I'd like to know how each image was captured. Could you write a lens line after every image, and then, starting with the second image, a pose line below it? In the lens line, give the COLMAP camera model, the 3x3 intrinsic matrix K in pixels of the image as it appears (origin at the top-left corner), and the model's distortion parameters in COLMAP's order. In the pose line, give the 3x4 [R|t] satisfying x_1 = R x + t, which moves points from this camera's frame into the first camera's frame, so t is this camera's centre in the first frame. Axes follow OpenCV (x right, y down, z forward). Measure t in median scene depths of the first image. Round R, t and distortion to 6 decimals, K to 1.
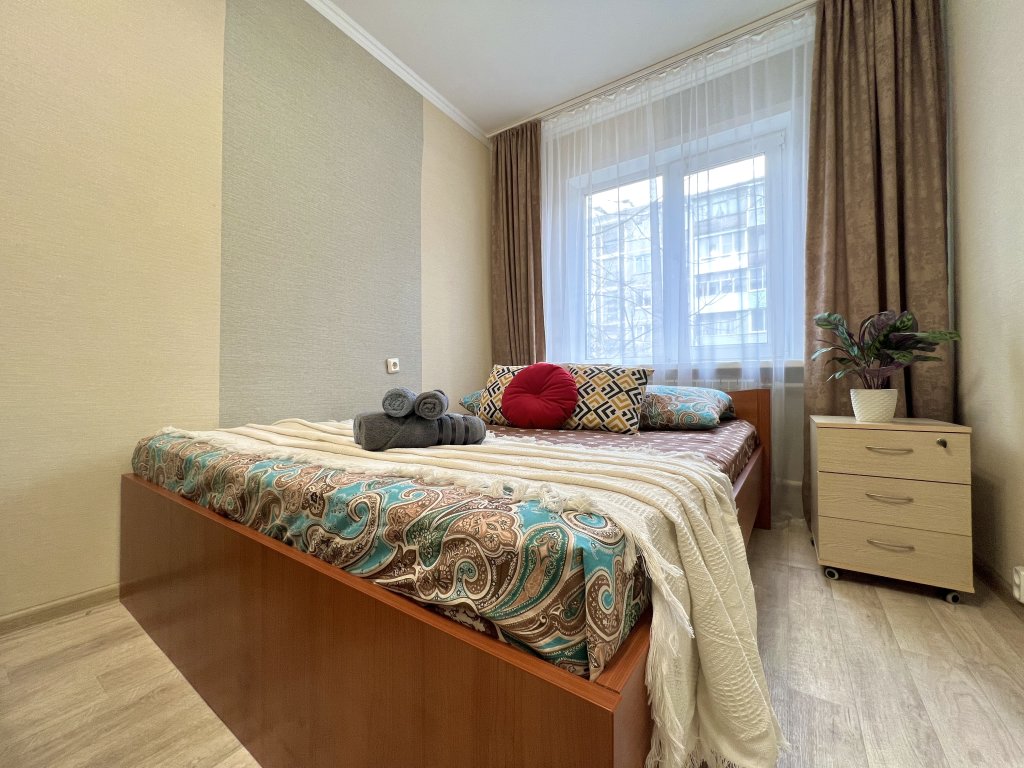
lens RADIAL K [[411.2, 0, 510.3], [0, 411.2, 382.1], [0, 0, 1]] dist [0.000368, -0.000191]
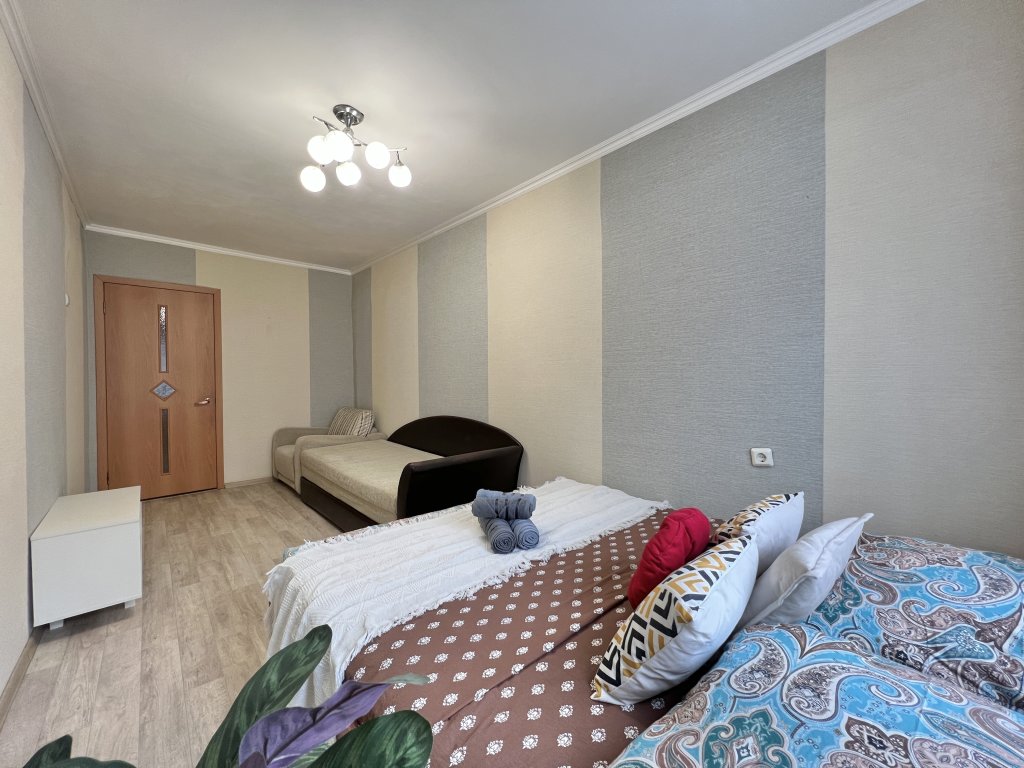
lens RADIAL K [[411.2, 0, 510.3], [0, 411.2, 382.1], [0, 0, 1]] dist [0.000368, -0.000191]
pose [[-0.250423, 0.018407, -0.967962, 0.762041], [0.018313, 0.999730, 0.014274, -0.260257], [0.967963, -0.014152, -0.250692, 0.931074]]
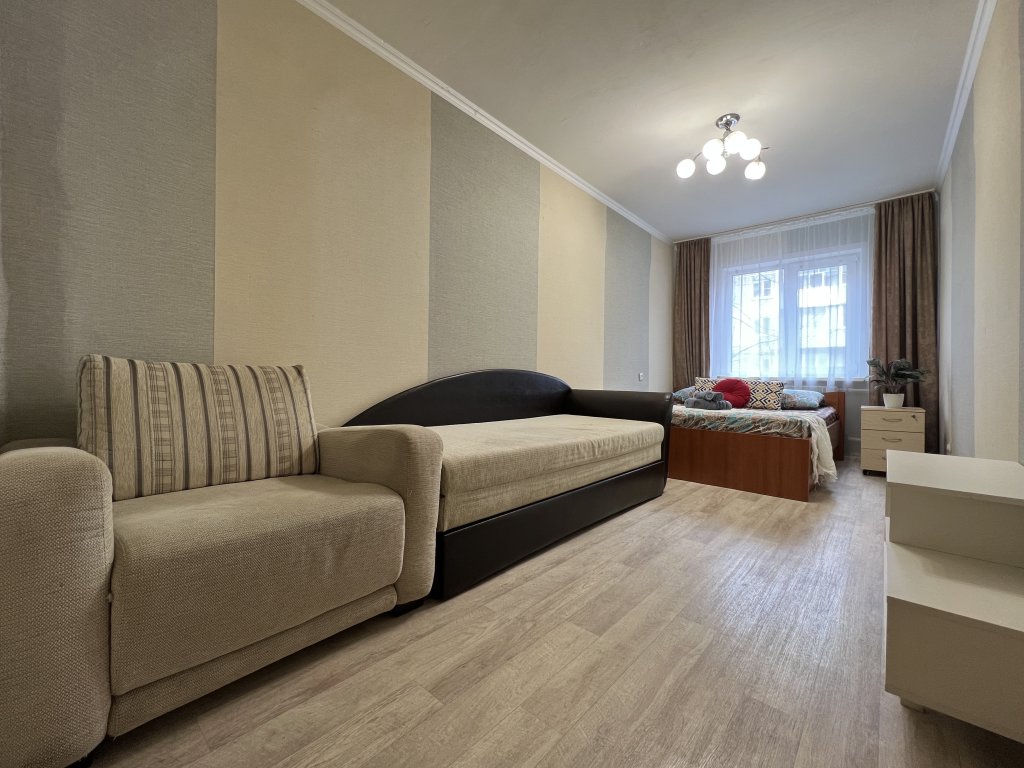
lens RADIAL K [[418.1, 0, 510.2], [0, 418.1, 379.5], [0, 0, 1]] dist [0.000471, 0.000113]
pose [[0.990166, 0.018468, -0.138676, -0.824586], [-0.016201, 0.999716, 0.017459, -0.062456], [0.138959, -0.015041, 0.990184, -1.457606]]
